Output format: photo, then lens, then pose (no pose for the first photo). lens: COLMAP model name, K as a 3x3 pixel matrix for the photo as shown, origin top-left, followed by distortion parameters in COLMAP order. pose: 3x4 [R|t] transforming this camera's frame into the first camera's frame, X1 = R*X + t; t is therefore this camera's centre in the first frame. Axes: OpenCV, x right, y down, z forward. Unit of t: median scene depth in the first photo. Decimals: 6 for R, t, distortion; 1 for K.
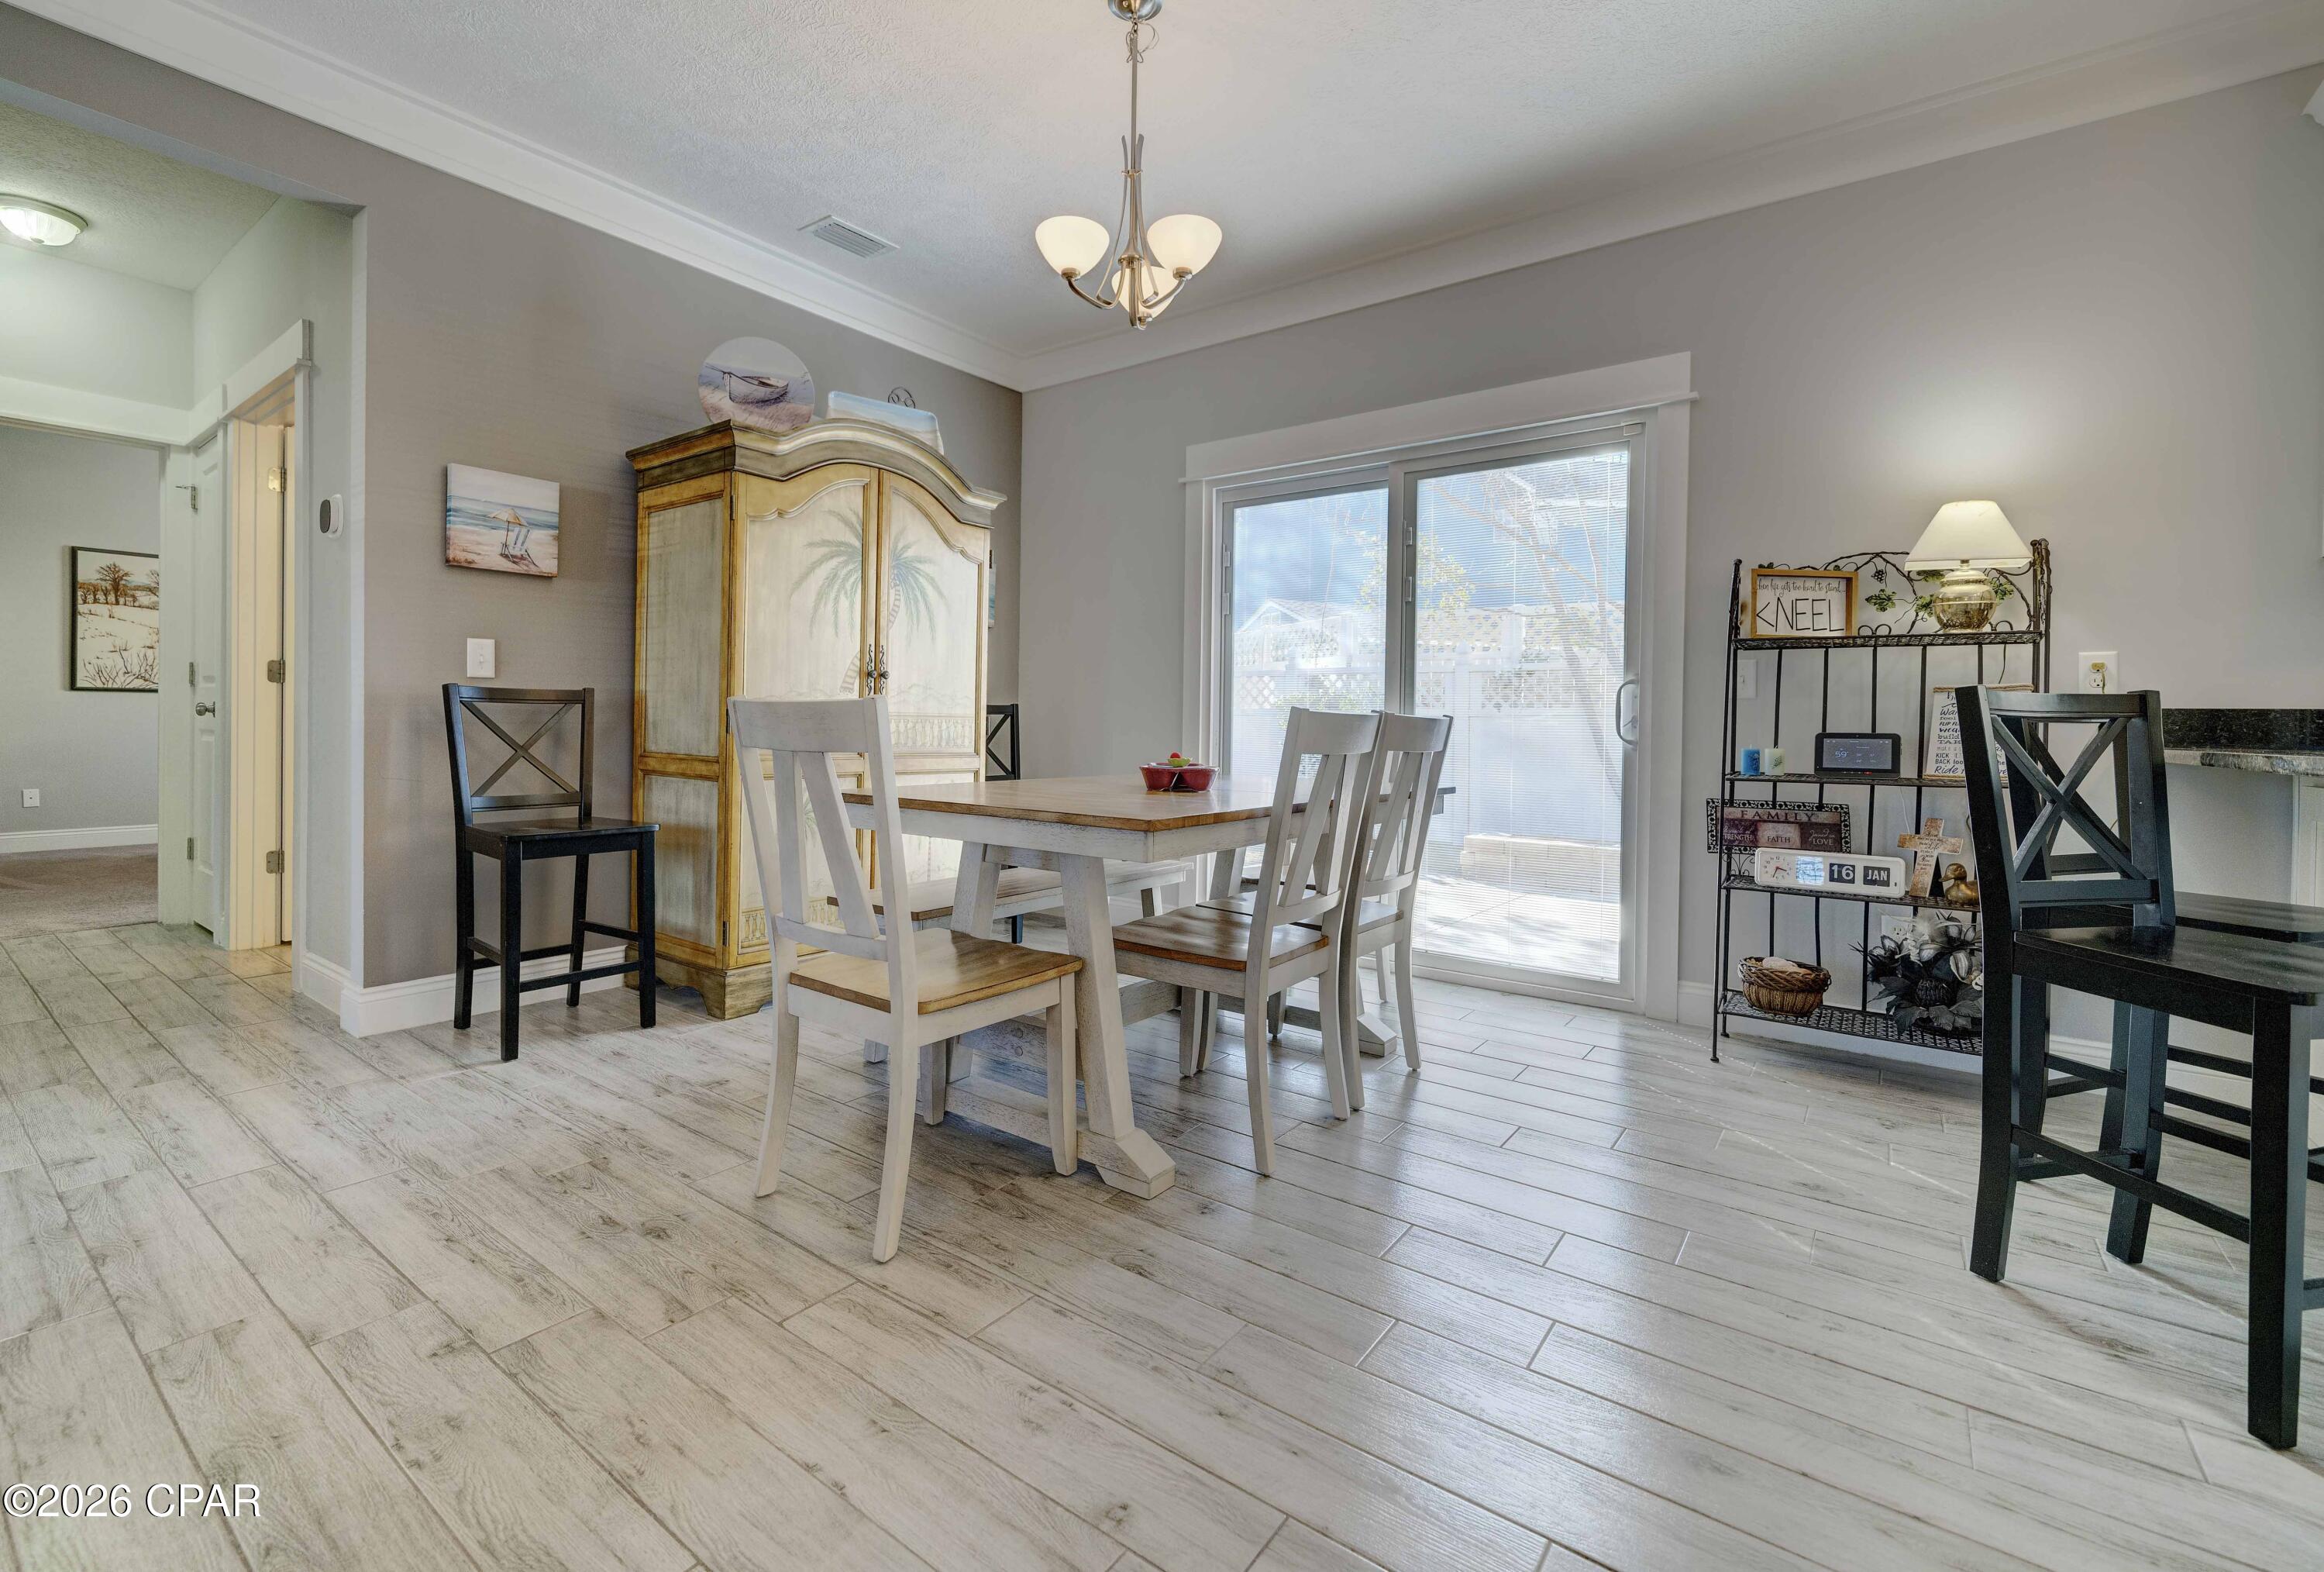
lens RADIAL K [[1023.1, 0, 1162.8], [0, 1023.1, 730.2], [0, 0, 1]] dist [0.000993, 0.000390]
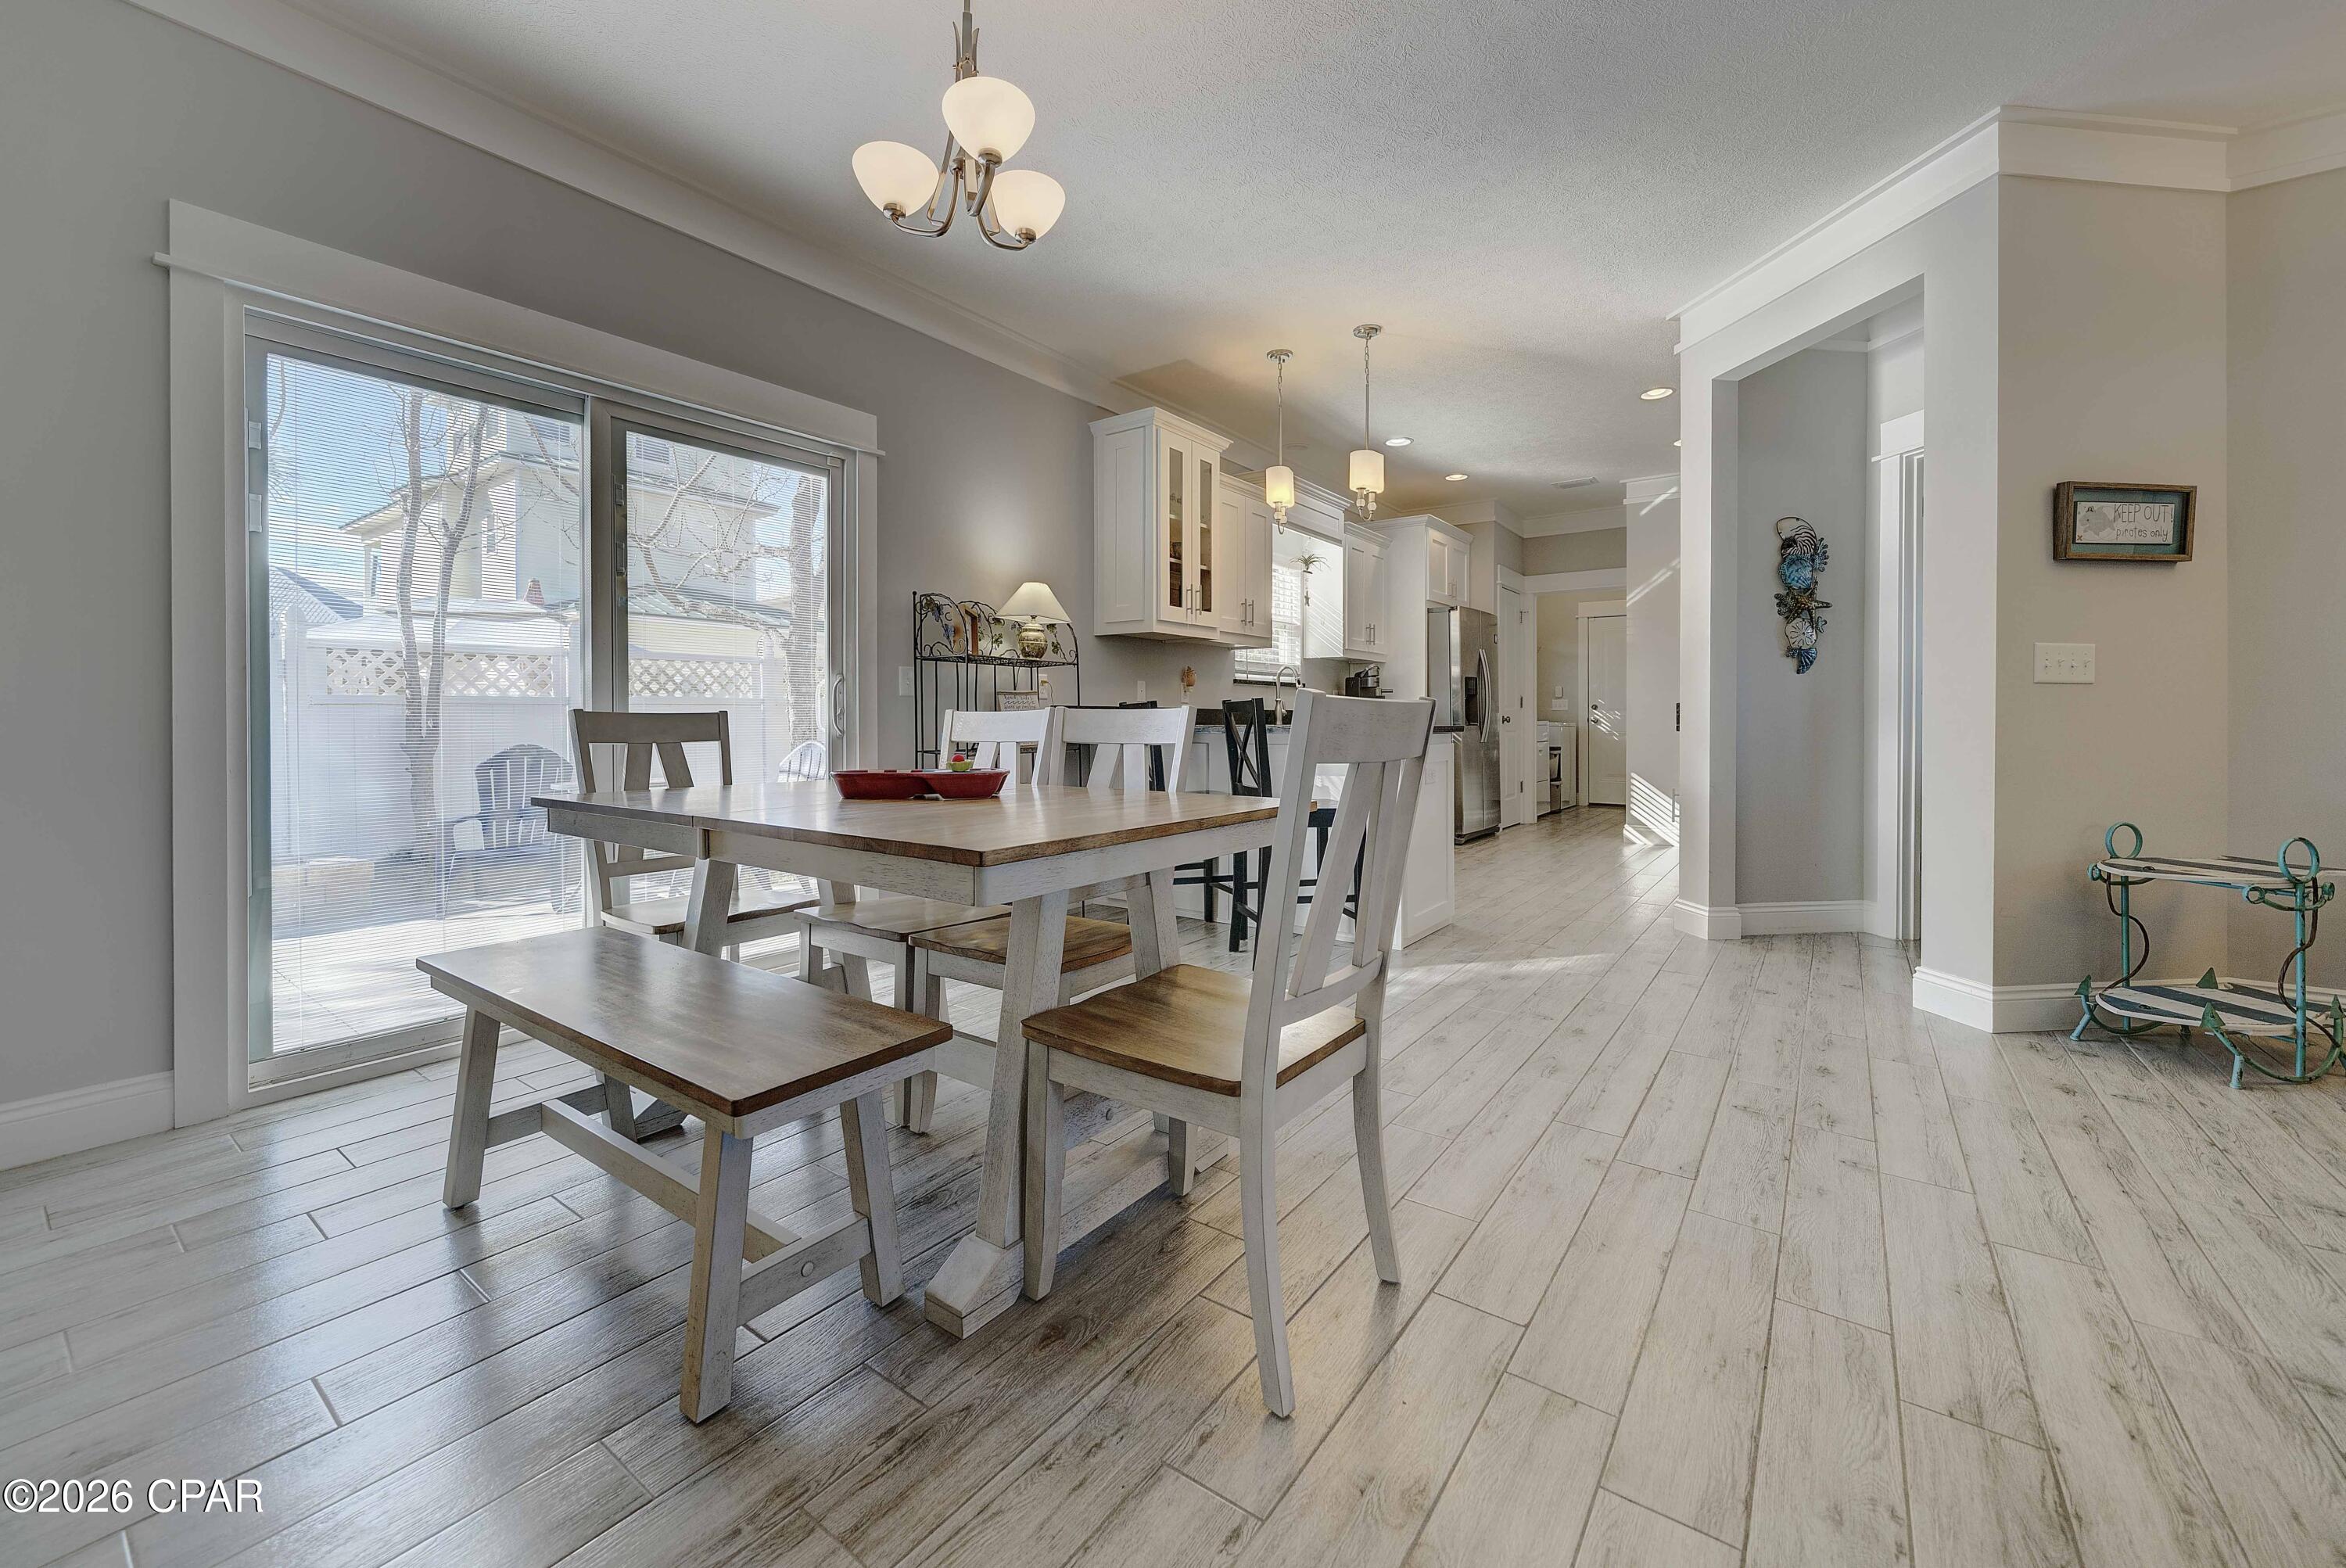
lens RADIAL K [[922.3, 0, 1168.6], [0, 922.3, 723.7], [0, 0, 1]] dist [-0.001300, -0.000223]
pose [[-0.013937, -0.019504, 0.999713, -0.683939], [0.009233, 0.999765, 0.019634, -0.017051], [-0.999860, 0.009504, -0.013753, 0.736666]]
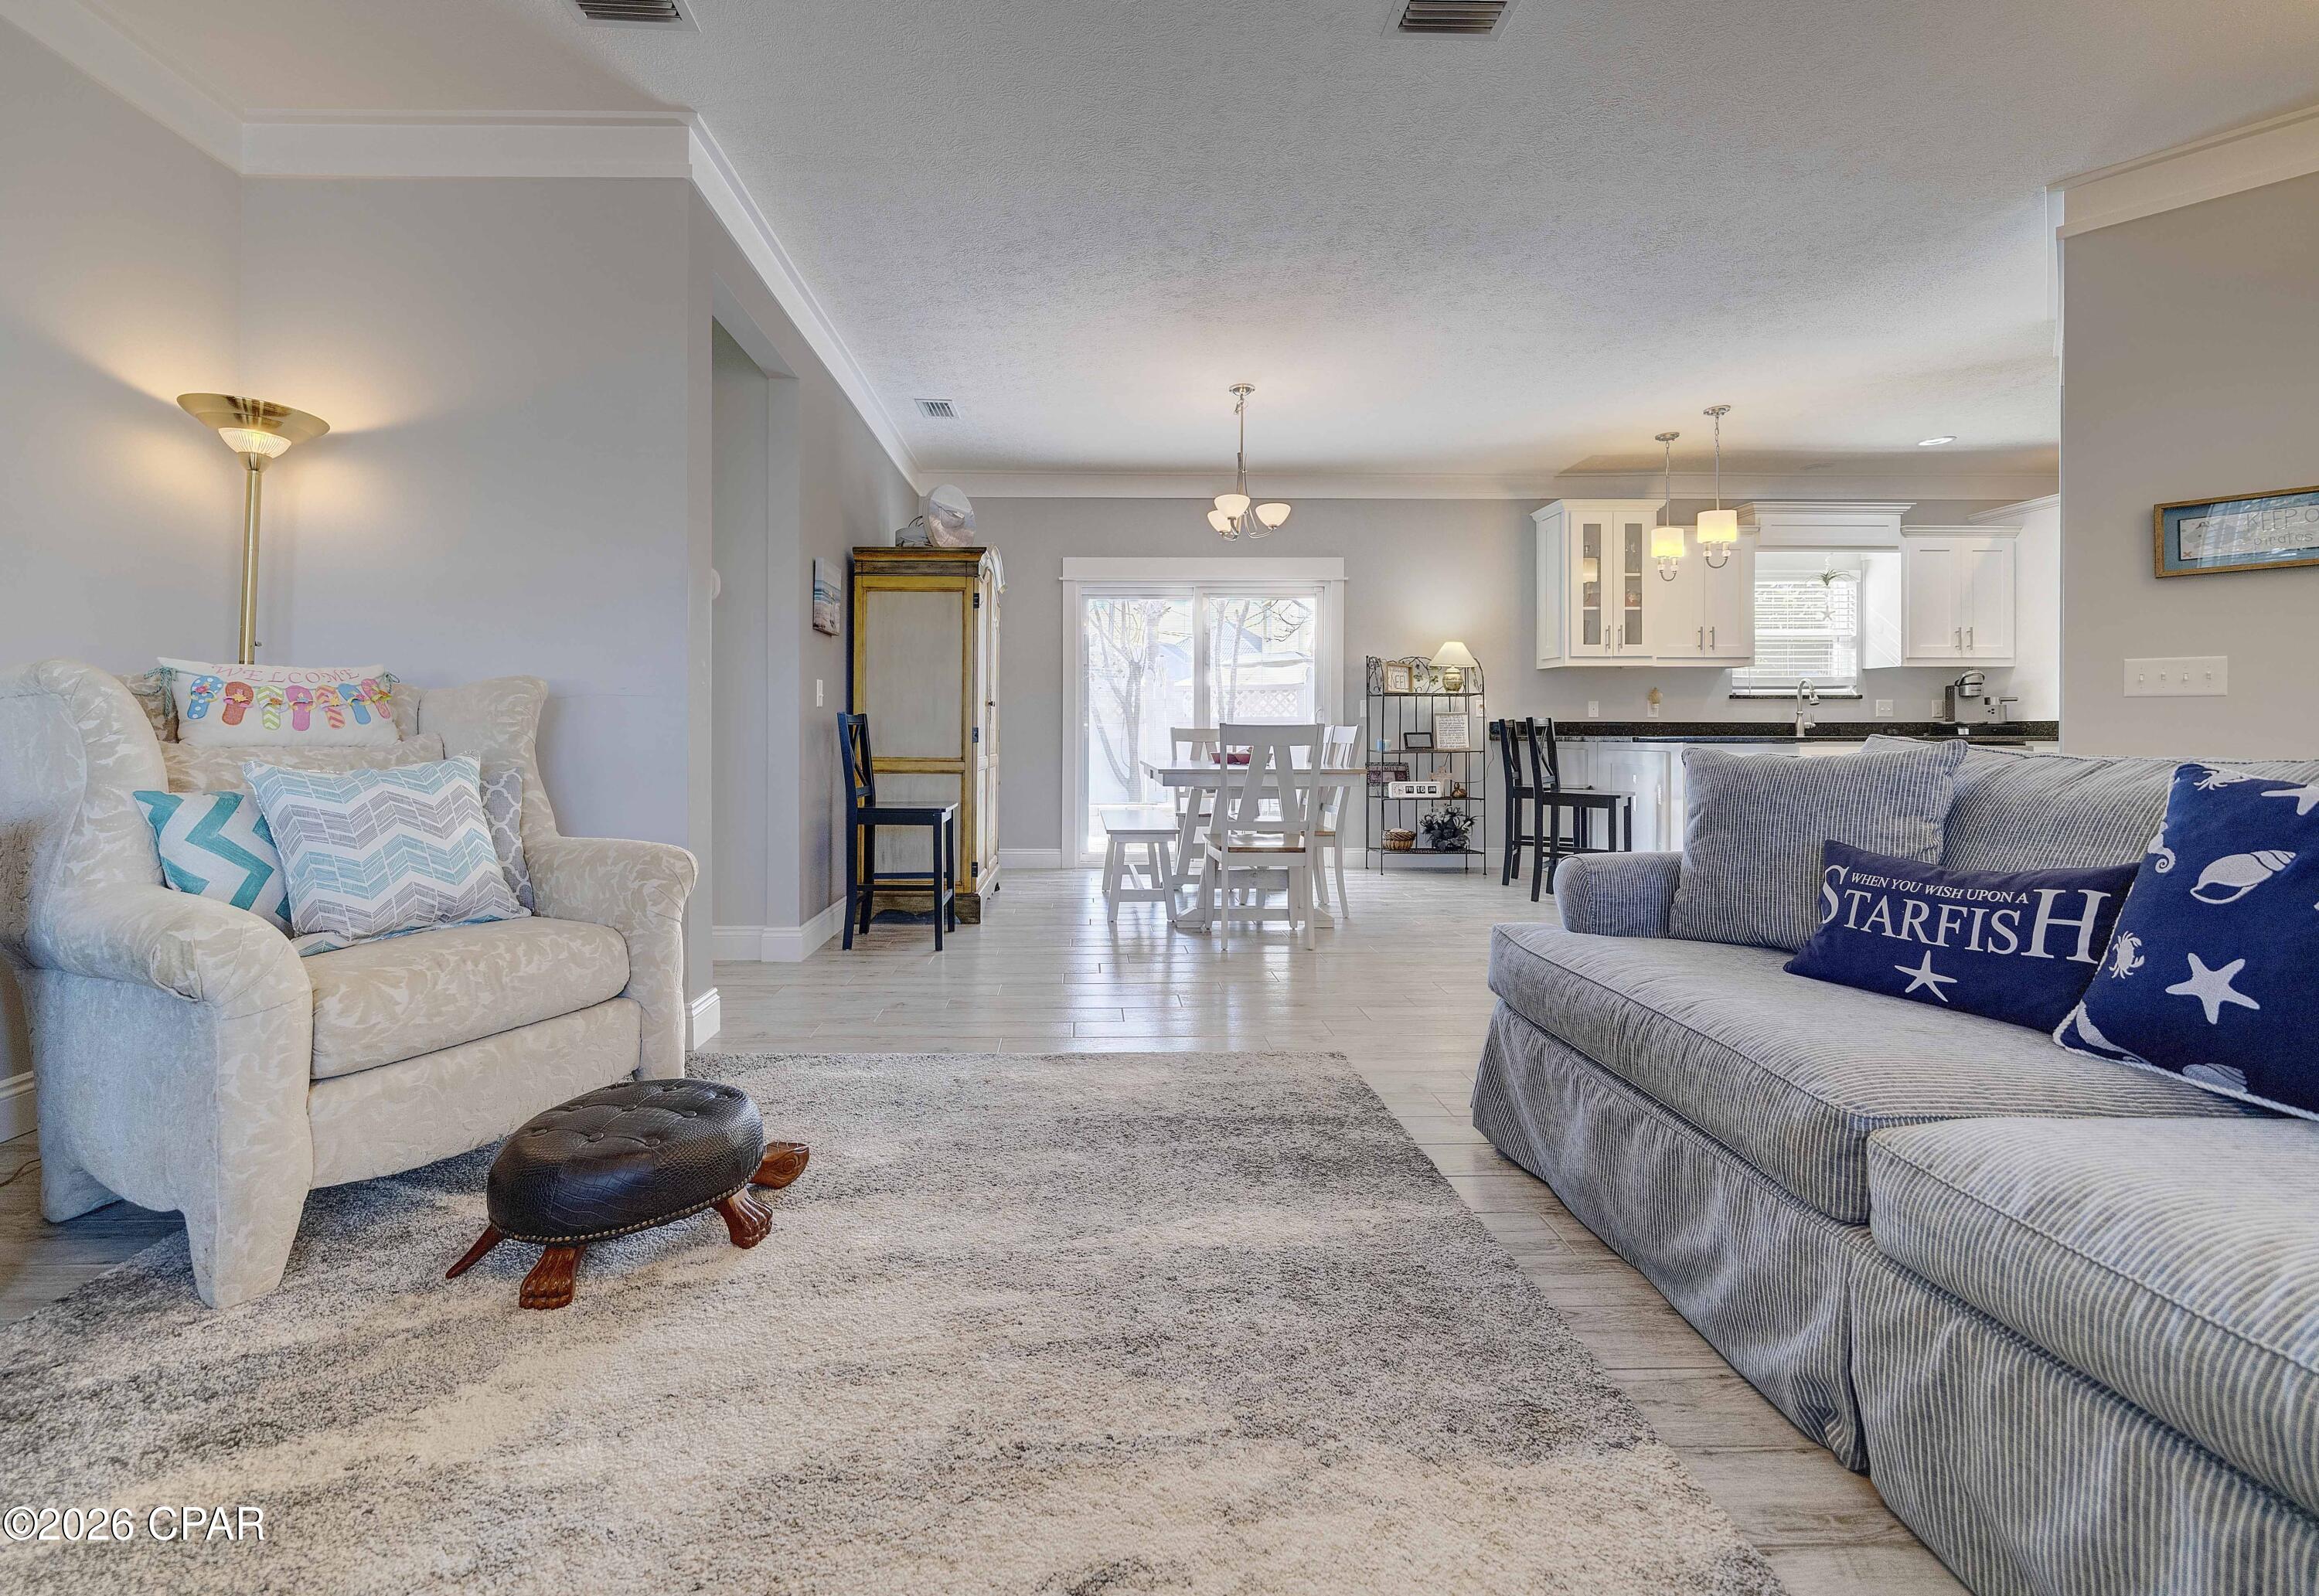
lens RADIAL K [[945.2, 0, 1123.8], [0, 945.2, 728.3], [0, 0, 1]] dist [-0.000342, -0.000013]
pose [[0.775336, -0.012675, 0.631422, -1.243608], [0.016811, 0.999859, -0.000572, -0.016433], [-0.631325, 0.011058, 0.775440, -0.287703]]
